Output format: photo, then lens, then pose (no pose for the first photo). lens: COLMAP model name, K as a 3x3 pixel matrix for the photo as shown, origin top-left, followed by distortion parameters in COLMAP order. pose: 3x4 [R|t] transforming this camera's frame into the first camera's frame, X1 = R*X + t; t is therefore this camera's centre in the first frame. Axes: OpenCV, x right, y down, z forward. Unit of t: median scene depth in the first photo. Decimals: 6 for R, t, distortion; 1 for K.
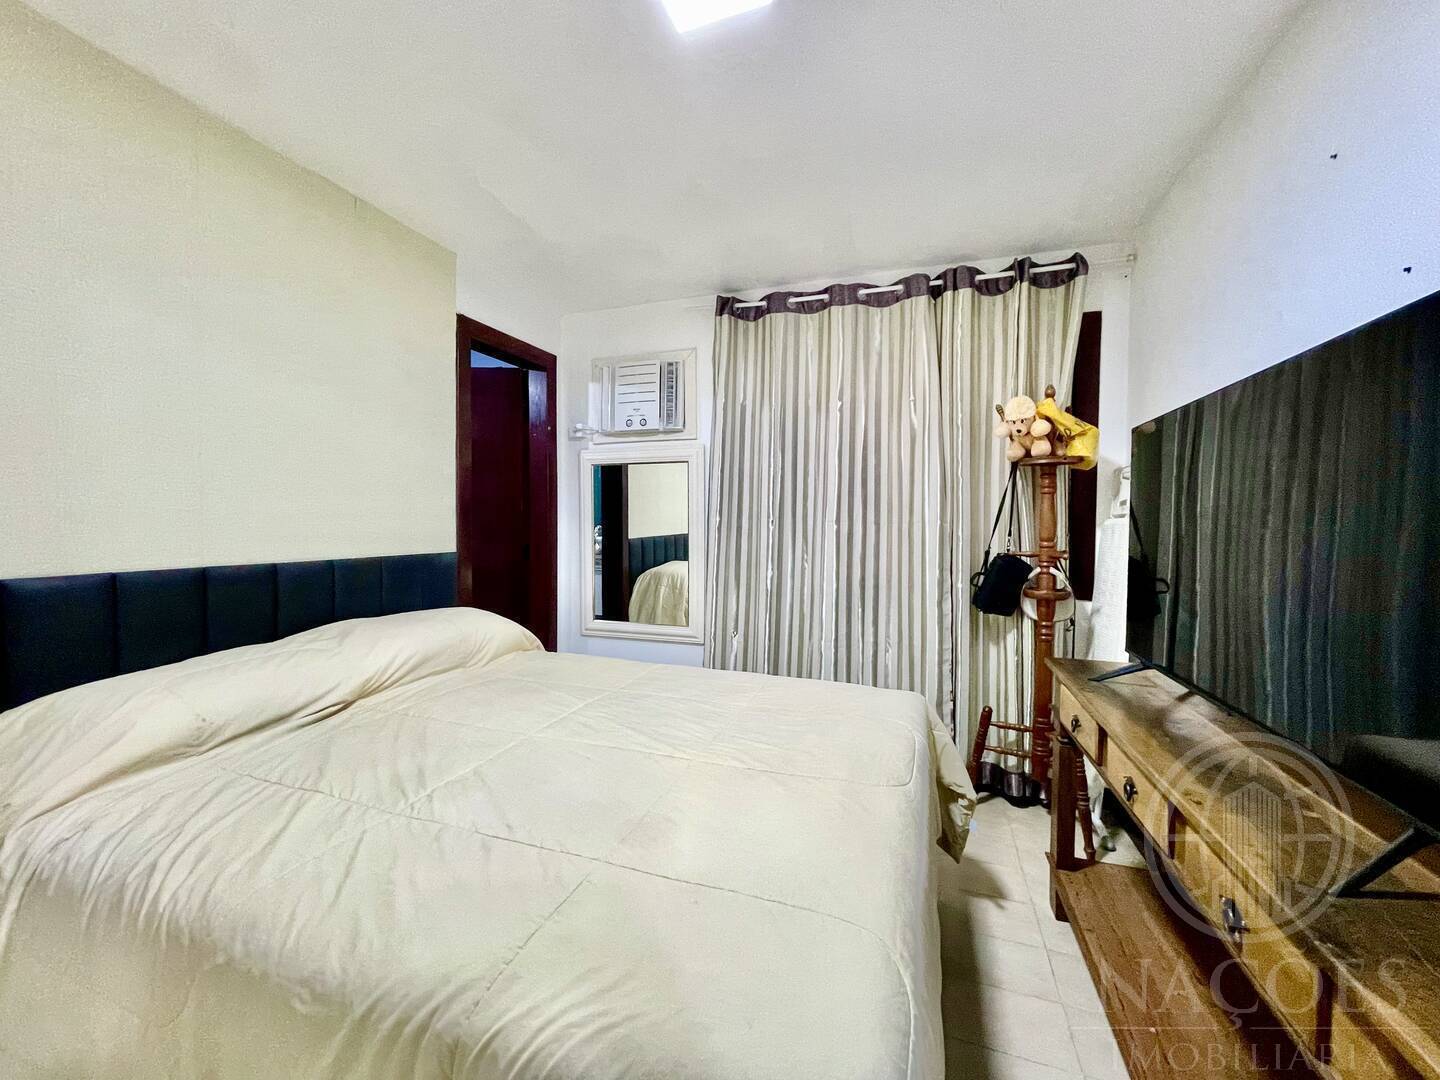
lens RADIAL K [[580.0, 0, 714.5], [0, 580.0, 539.3], [0, 0, 1]] dist [-0.003552, 0.000604]
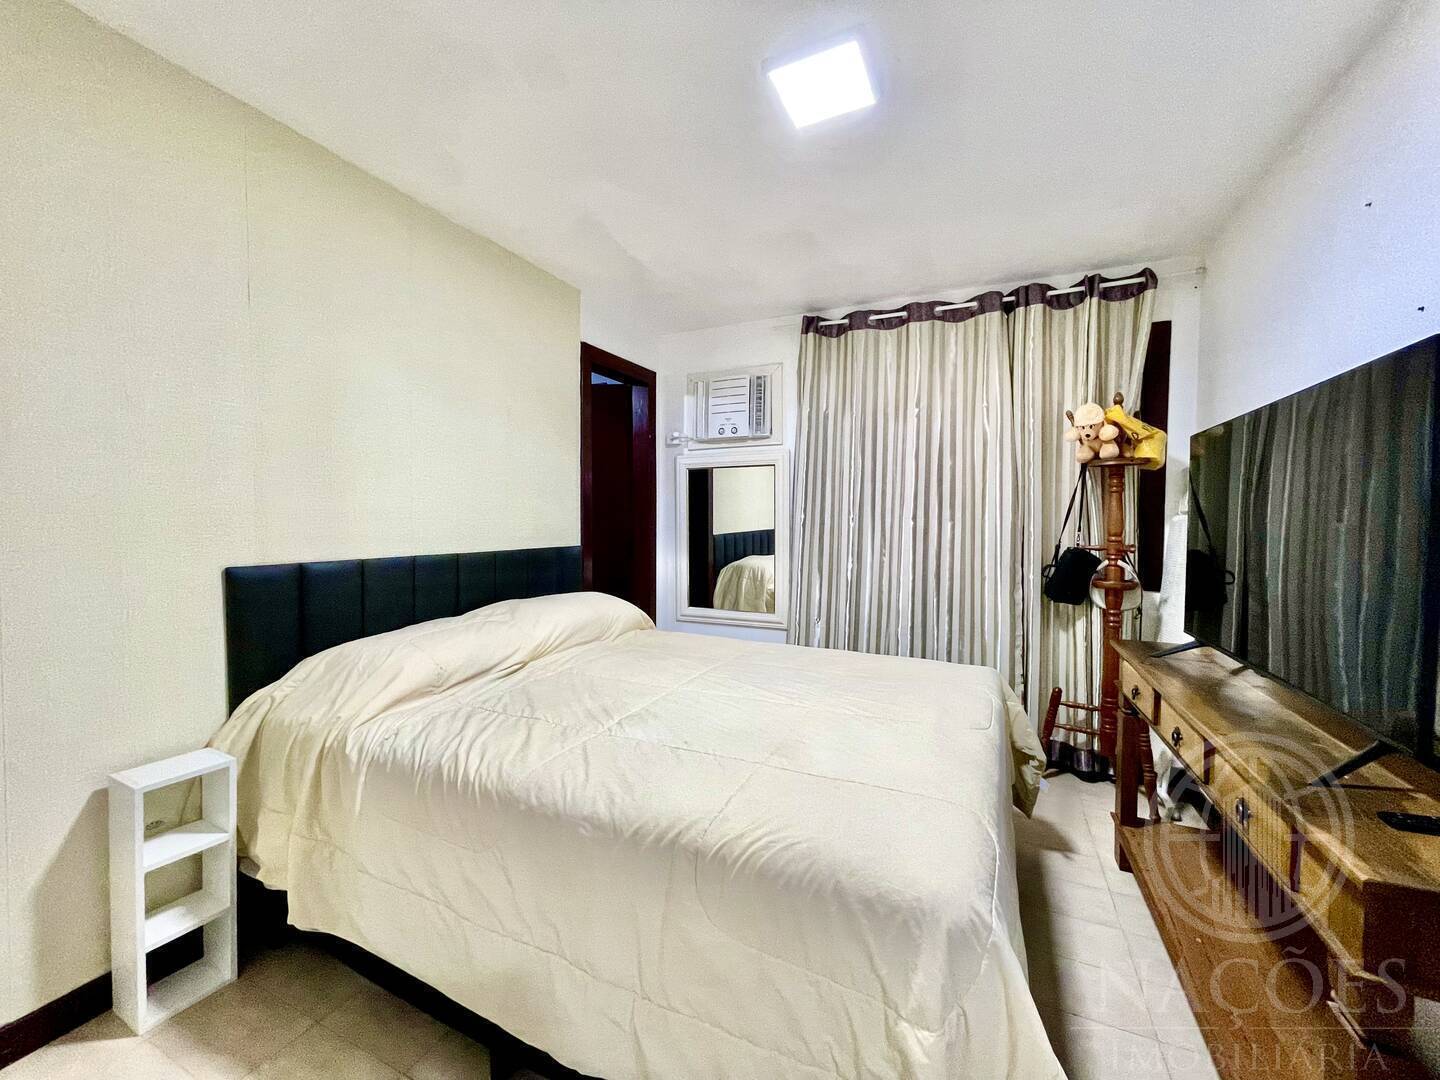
lens RADIAL K [[580.0, 0, 714.5], [0, 580.0, 539.3], [0, 0, 1]] dist [-0.003552, 0.000604]
pose [[0.995113, 0.000273, -0.098740, -0.063274], [0.000190, 0.999989, 0.004680, 0.003847], [0.098740, -0.004676, 0.995102, -0.146601]]
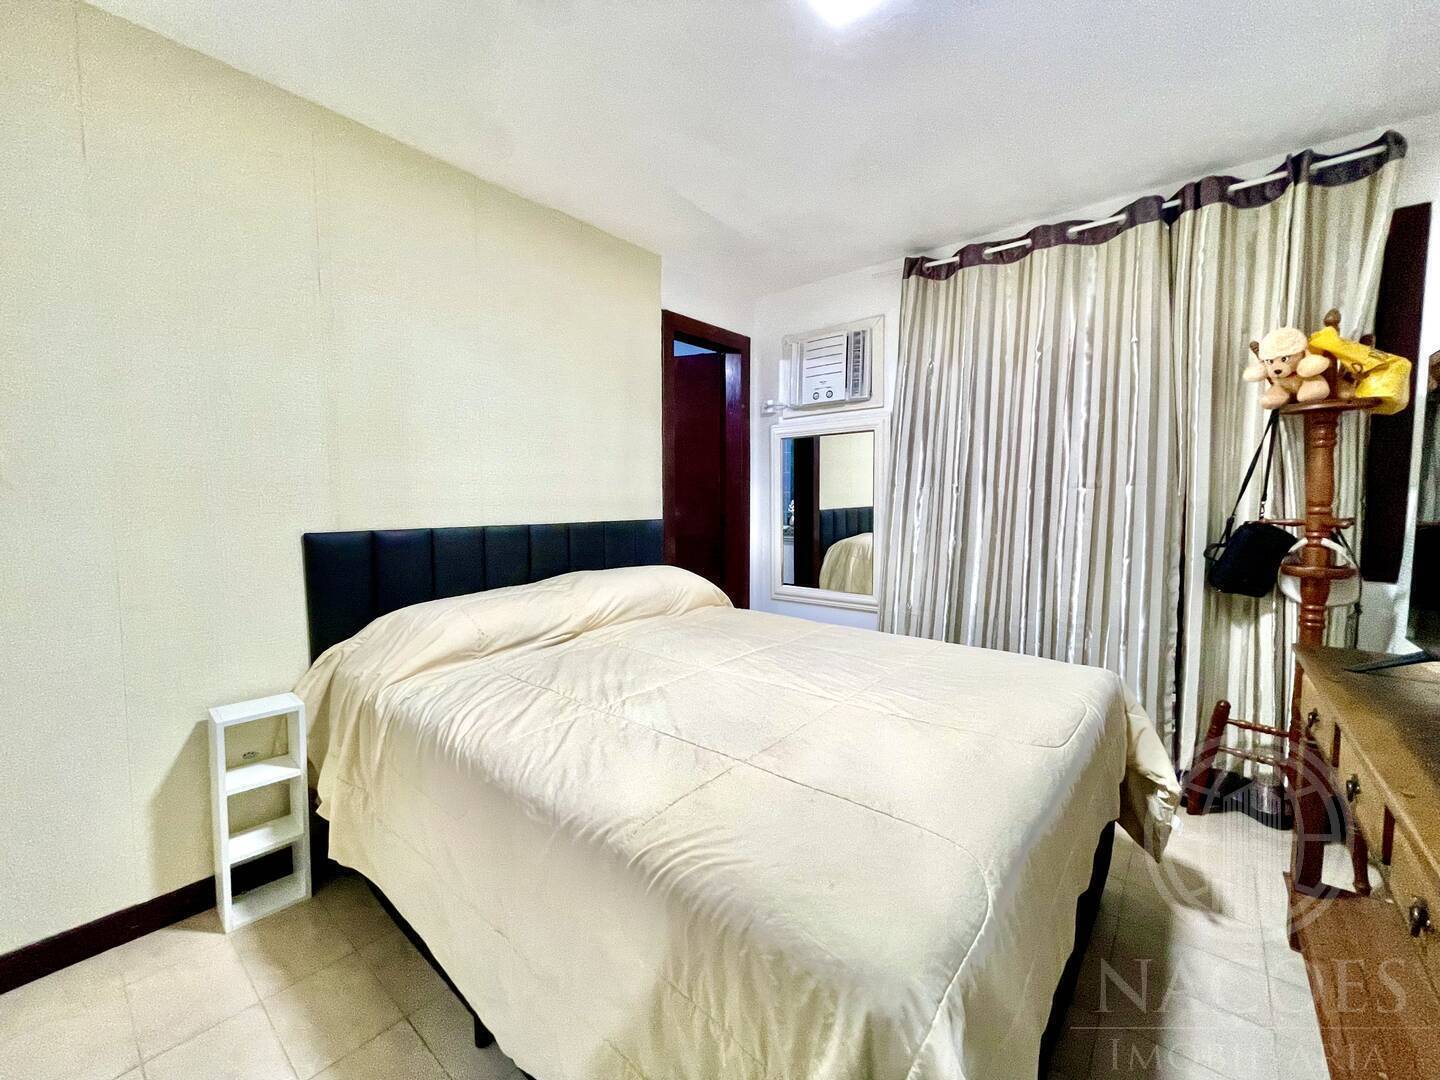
lens RADIAL K [[580.0, 0, 714.5], [0, 580.0, 539.3], [0, 0, 1]] dist [-0.003552, 0.000604]
pose [[0.936312, 0.015050, -0.350847, 0.062396], [-0.001052, 0.999197, 0.040054, 0.016632], [0.351168, -0.037134, 0.935576, -0.049377]]
